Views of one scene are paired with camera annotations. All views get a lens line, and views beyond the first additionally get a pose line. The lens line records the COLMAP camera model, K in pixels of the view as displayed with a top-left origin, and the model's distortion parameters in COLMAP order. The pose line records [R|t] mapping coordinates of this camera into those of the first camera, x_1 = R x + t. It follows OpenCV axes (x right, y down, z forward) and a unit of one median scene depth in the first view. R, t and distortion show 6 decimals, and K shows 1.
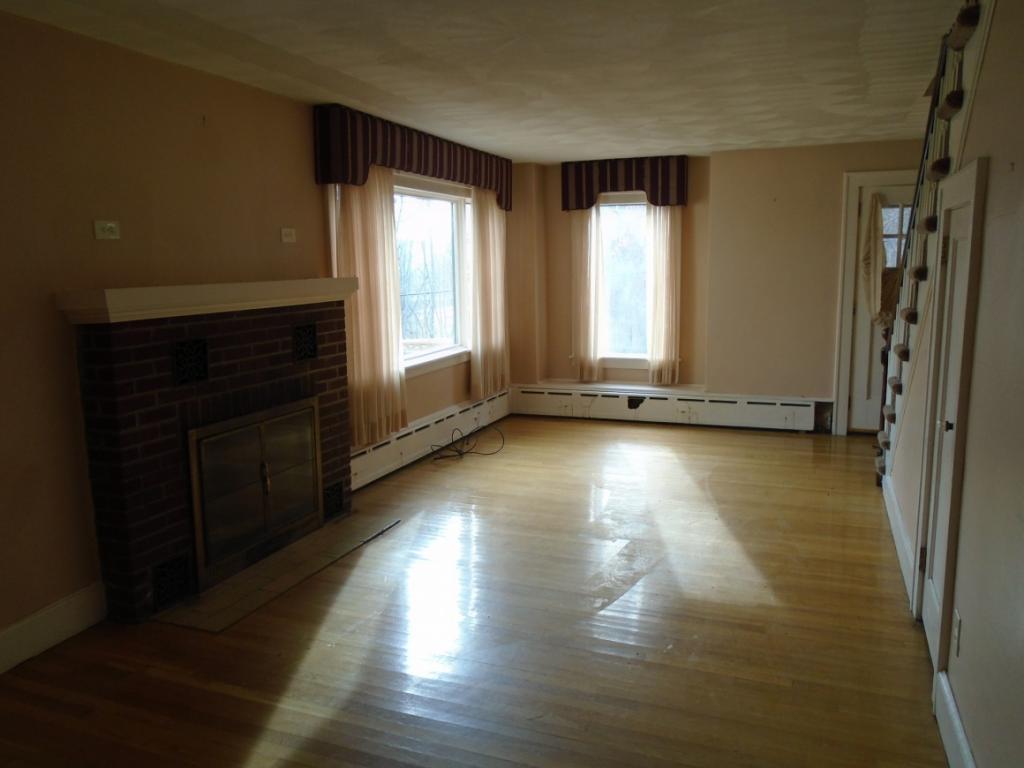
lens RADIAL K [[779.4, 0, 512.0], [0, 779.4, 384.0], [0, 0, 1]] dist [-0.017955, -0.000359]
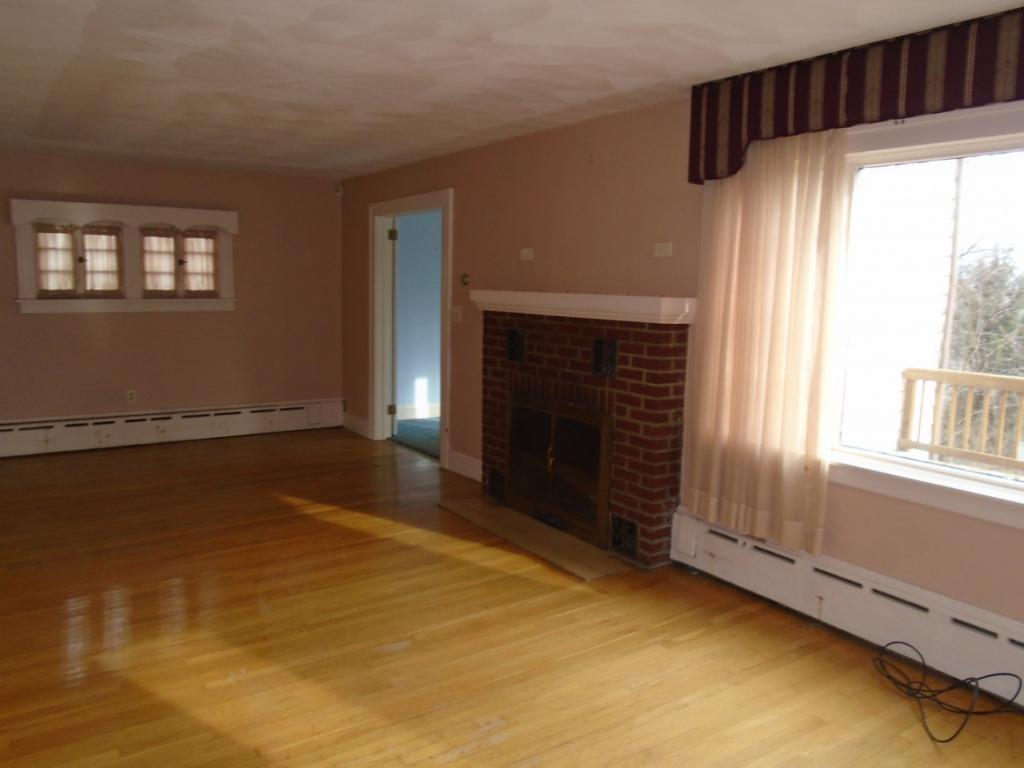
lens RADIAL K [[779.4, 0, 512.0], [0, 779.4, 384.0], [0, 0, 1]] dist [-0.017955, -0.000359]
pose [[-0.567523, 0.124960, -0.813820, 0.574079], [-0.132371, 0.961711, 0.239978, -0.227718], [0.812647, 0.243919, -0.529252, 1.338211]]
